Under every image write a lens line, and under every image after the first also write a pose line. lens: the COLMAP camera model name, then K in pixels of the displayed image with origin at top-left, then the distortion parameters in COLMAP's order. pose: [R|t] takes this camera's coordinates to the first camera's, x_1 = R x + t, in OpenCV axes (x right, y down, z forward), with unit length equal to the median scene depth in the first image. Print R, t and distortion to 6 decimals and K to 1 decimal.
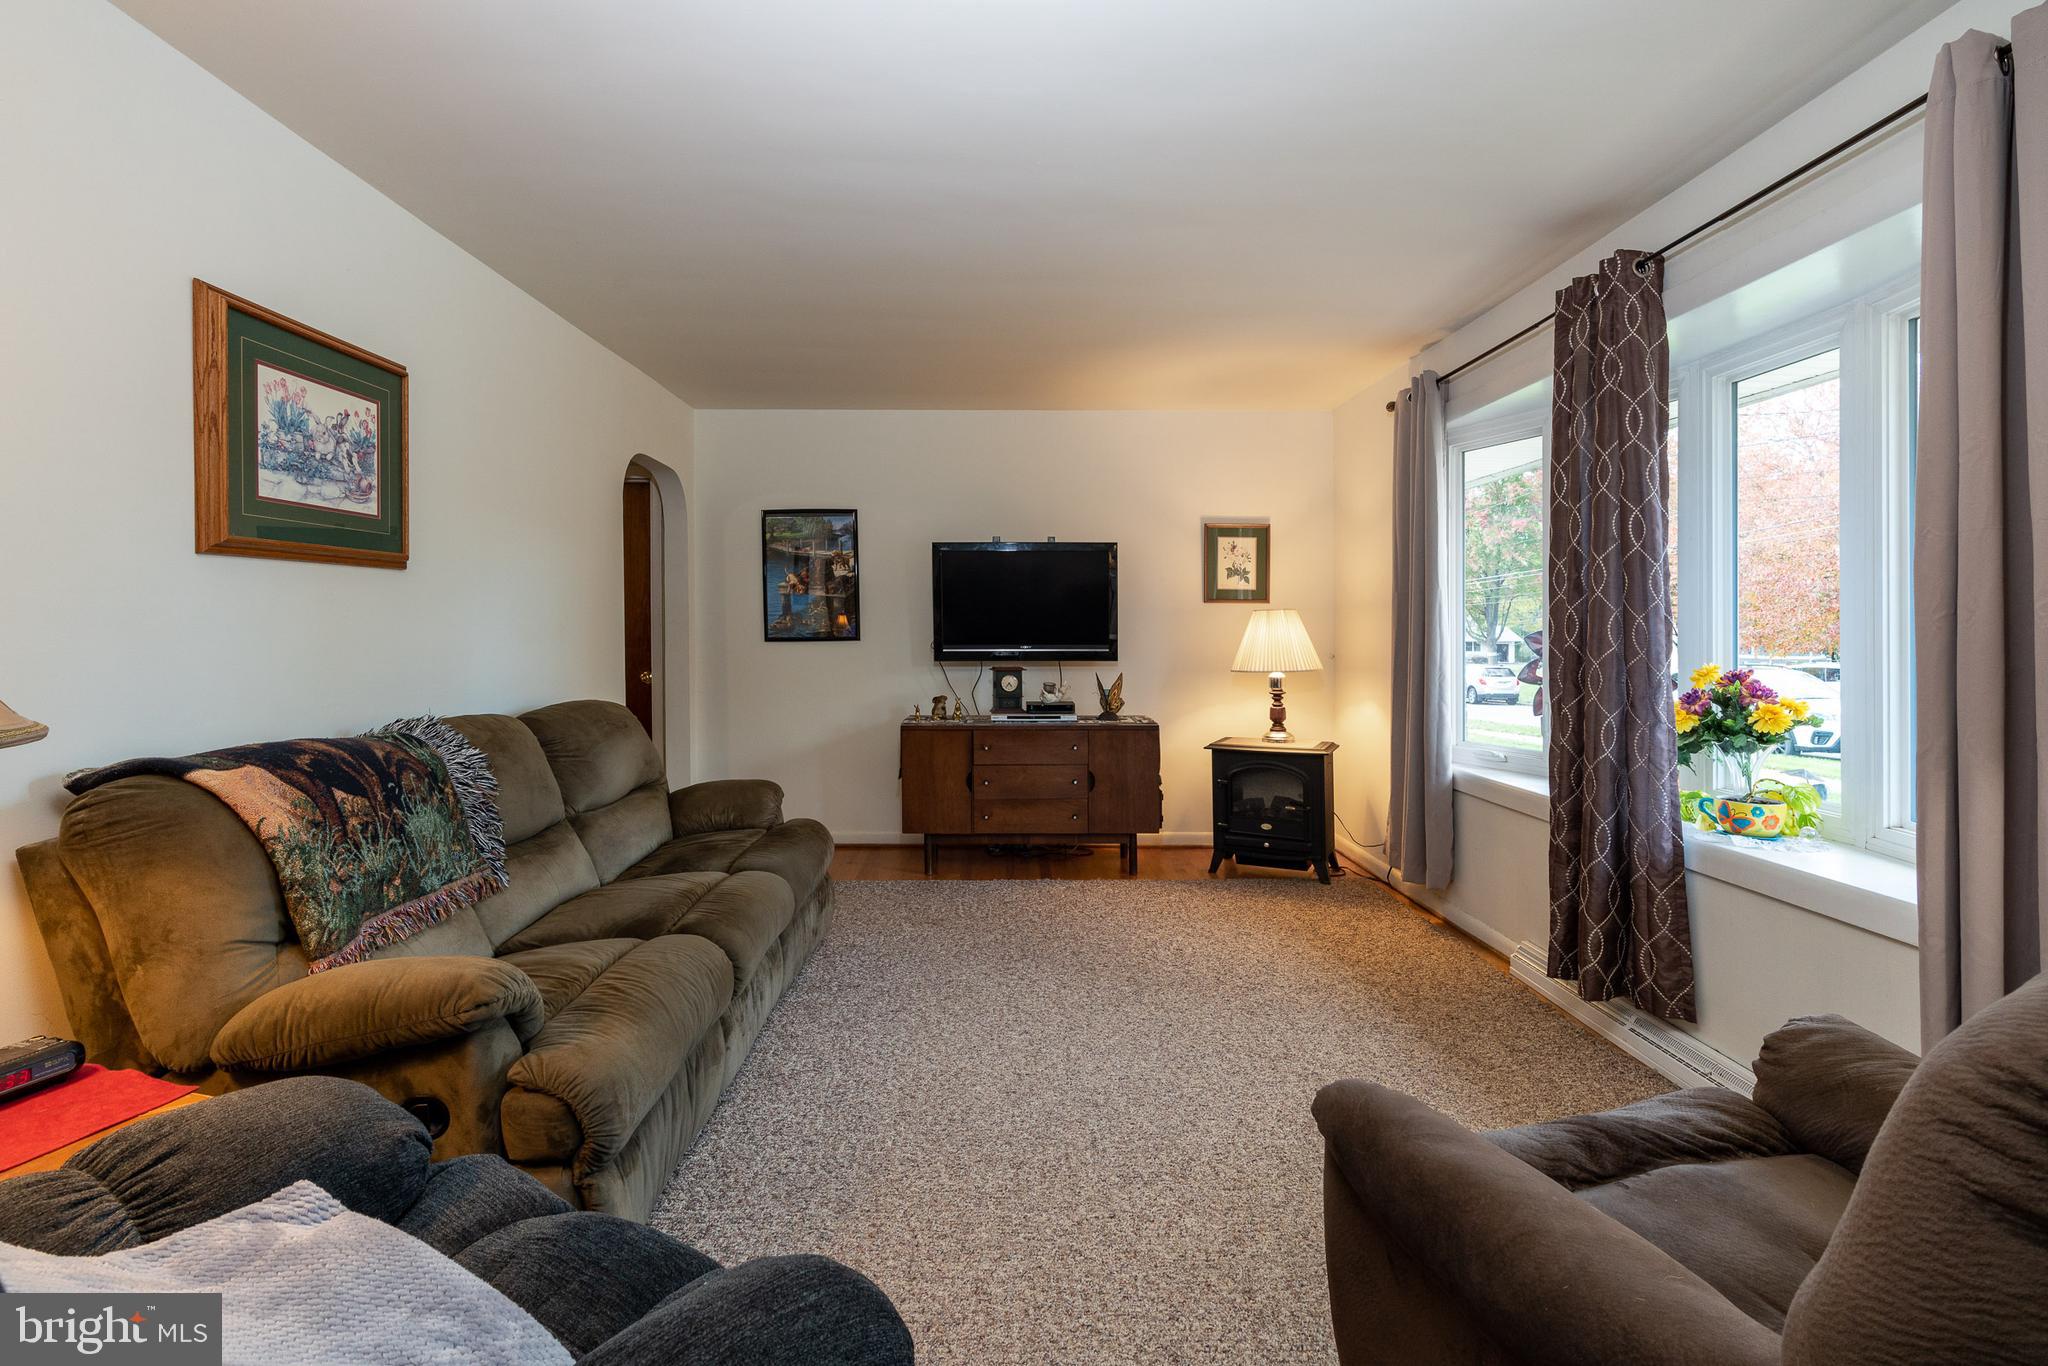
lens RADIAL K [[927.7, 0, 1016.0], [0, 927.7, 639.1], [0, 0, 1]] dist [-0.006434, 0.000125]
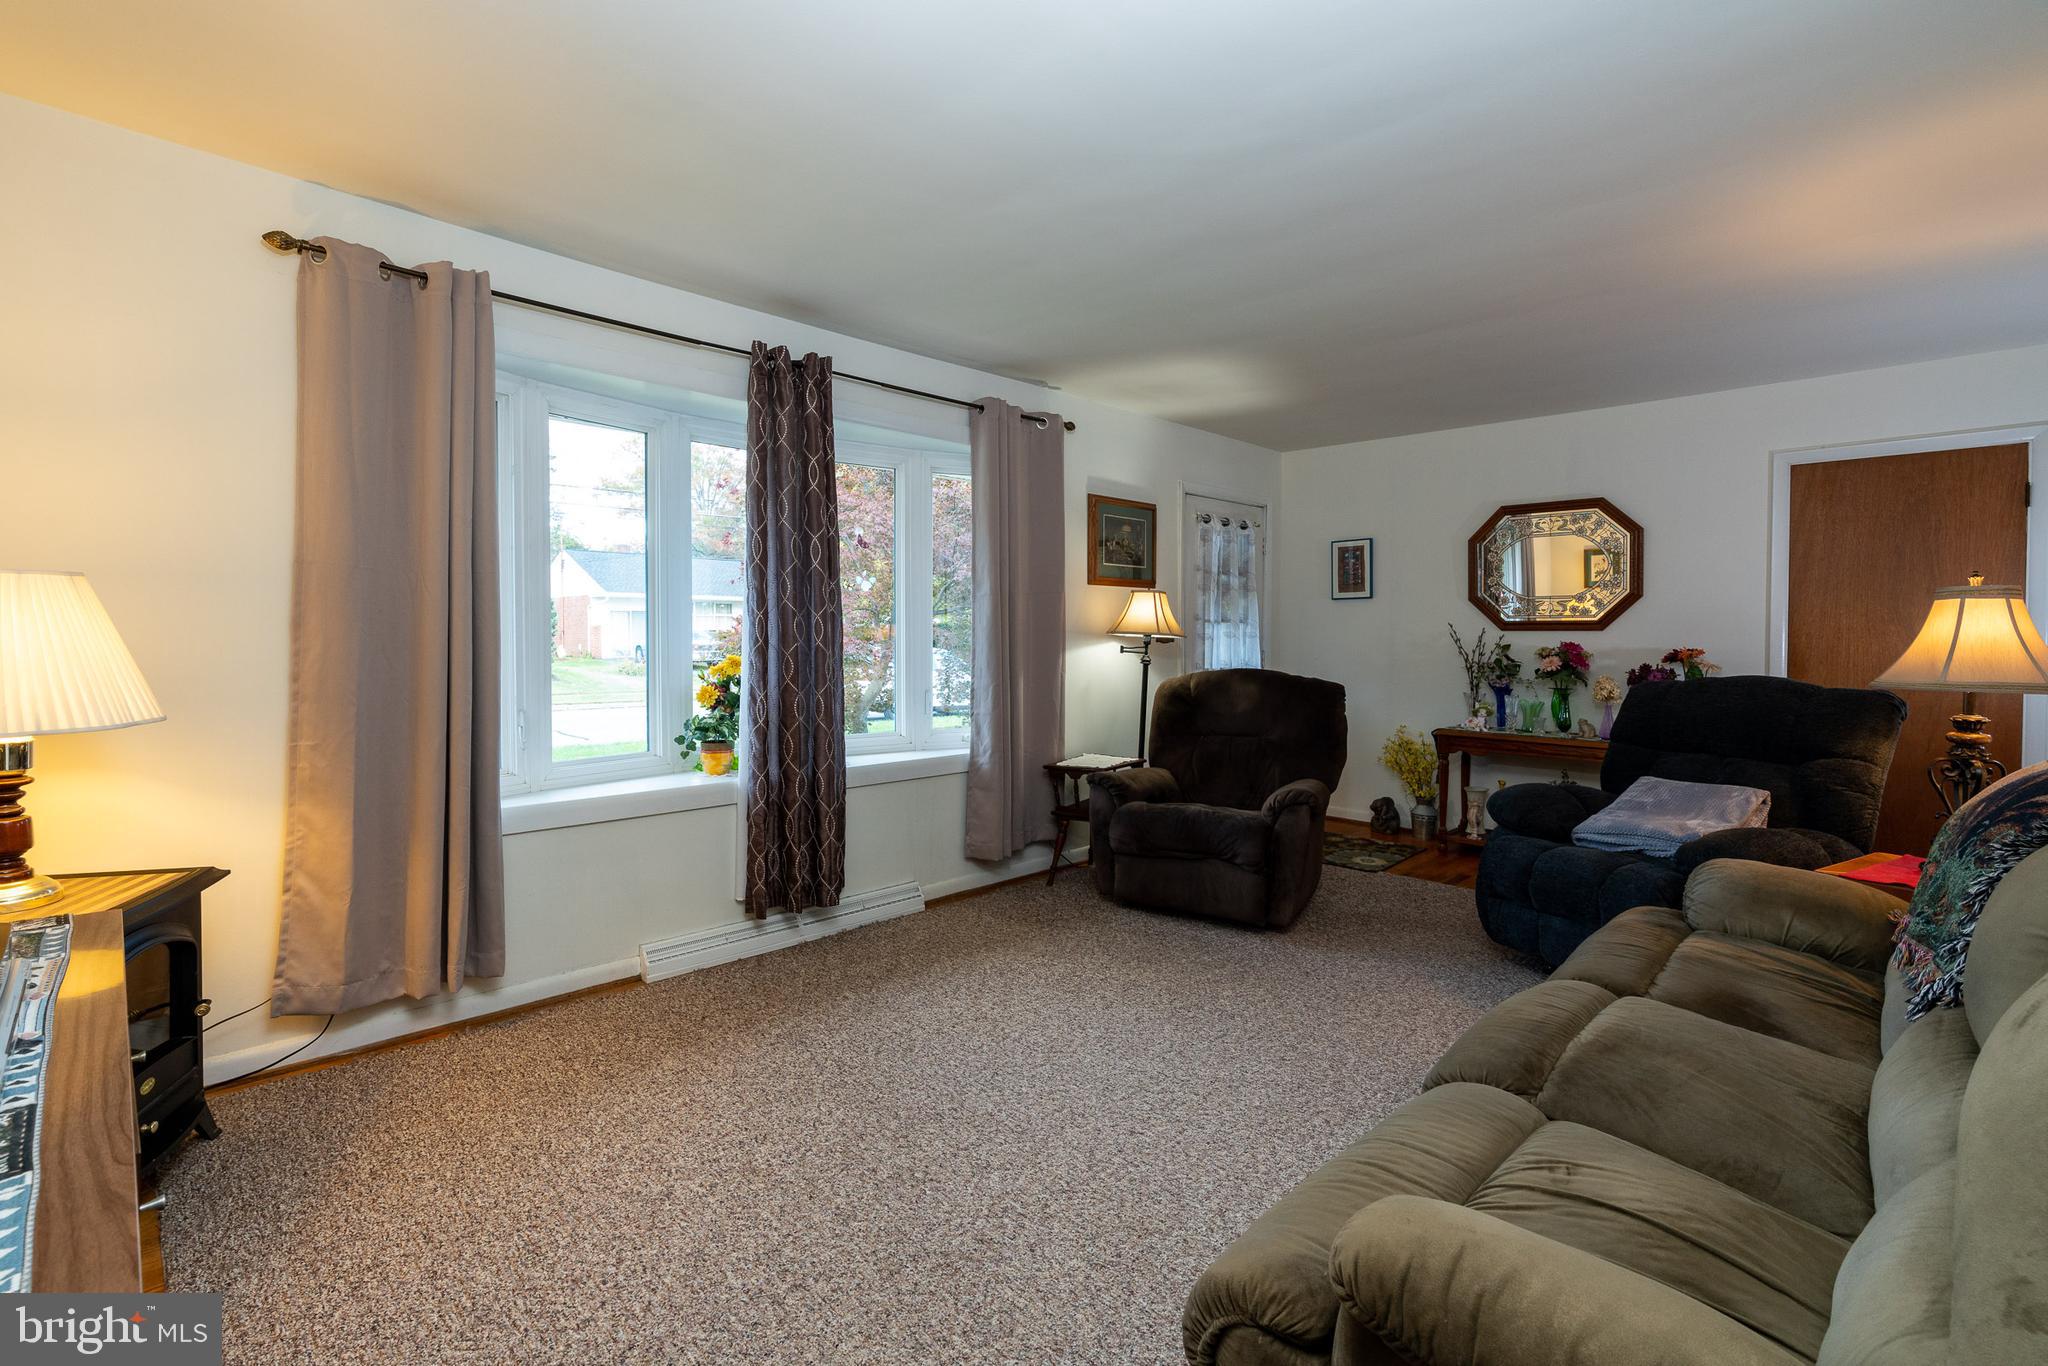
lens RADIAL K [[904.6, 0, 1015.7], [0, 904.6, 632.7], [0, 0, 1]] dist [-0.050151, 0.000056]
pose [[-0.680033, -0.001762, 0.733179, -0.472136], [0.010098, 0.999880, 0.011769, -0.015187], [-0.733112, 0.015407, -0.679934, 1.556746]]
